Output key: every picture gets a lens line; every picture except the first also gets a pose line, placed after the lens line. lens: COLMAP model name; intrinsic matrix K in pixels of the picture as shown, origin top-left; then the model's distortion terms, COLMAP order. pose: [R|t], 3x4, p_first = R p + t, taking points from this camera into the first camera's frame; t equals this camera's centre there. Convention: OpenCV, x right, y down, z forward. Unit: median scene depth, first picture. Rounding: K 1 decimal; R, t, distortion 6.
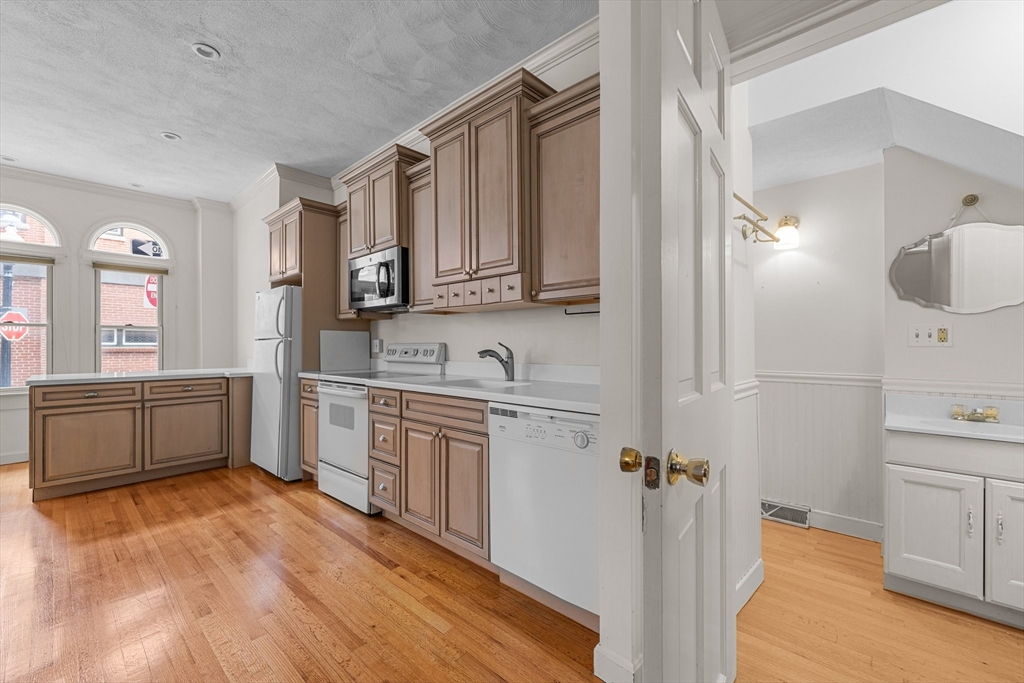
lens RADIAL K [[424.4, 0, 515.1], [0, 424.4, 343.9], [0, 0, 1]] dist [0.001127, 0.000018]
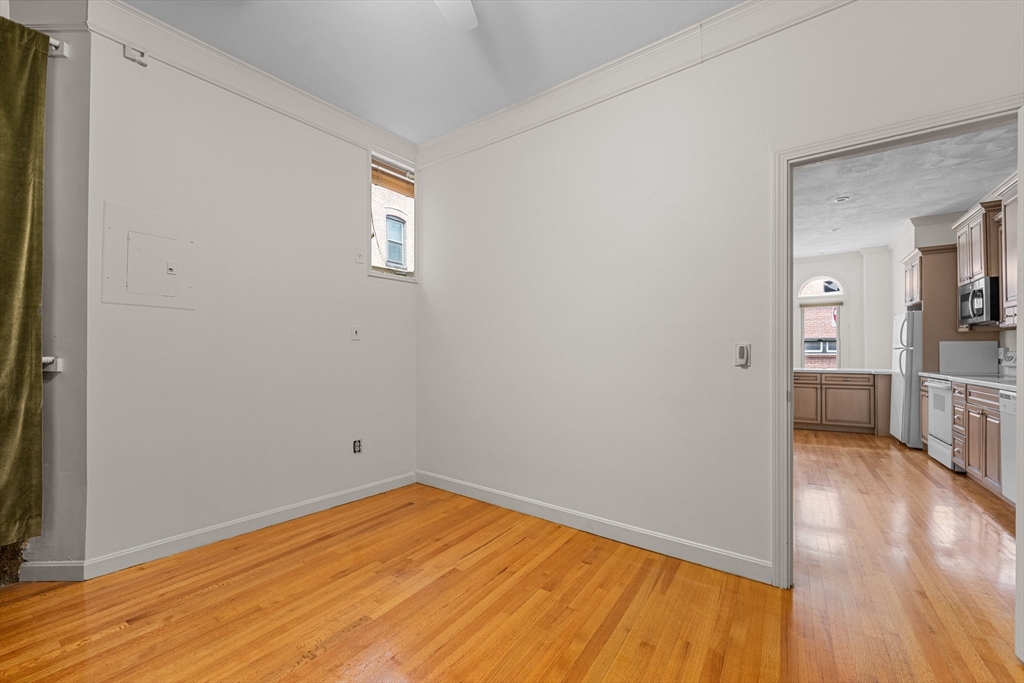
lens RADIAL K [[422.8, 0, 517.7], [0, 422.8, 350.8], [0, 0, 1]] dist [0.000564, -0.000092]
pose [[0.175254, -0.003775, -0.984516, 0.638231], [0.003729, 0.999988, -0.003170, -0.003723], [0.984516, -0.003116, 0.175266, -0.553771]]
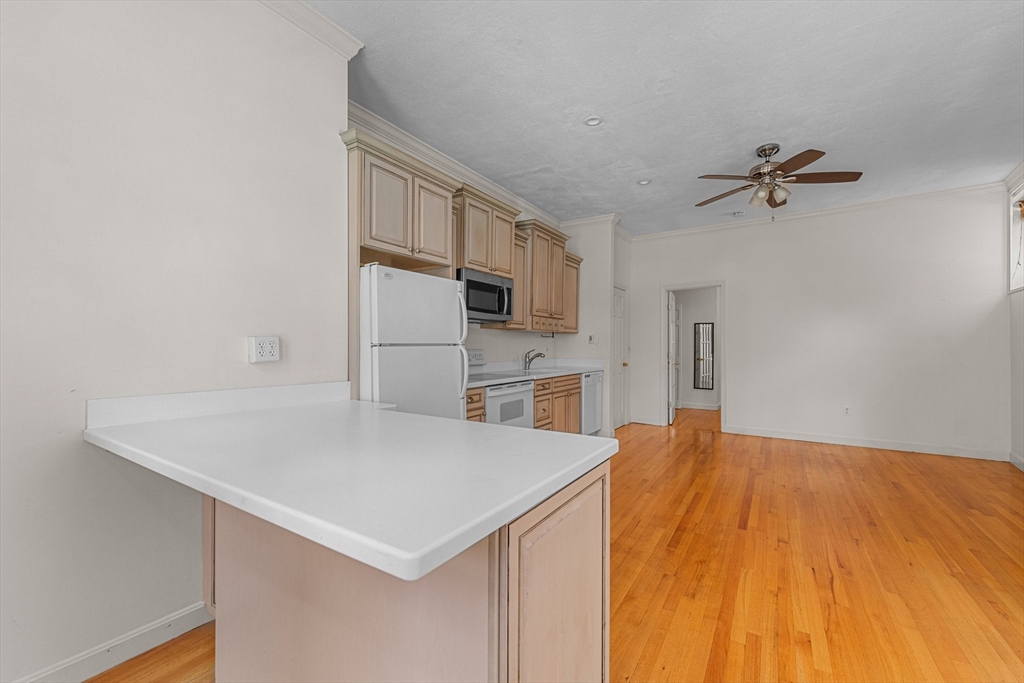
lens RADIAL K [[425.8, 0, 508.1], [0, 425.8, 334.1], [0, 0, 1]] dist [-0.000307, -0.000725]
pose [[-0.177798, 0.030374, 0.983598, -1.429161], [-0.006864, 0.999461, -0.032104, -0.012438], [-0.984043, -0.012460, -0.177493, 1.064637]]
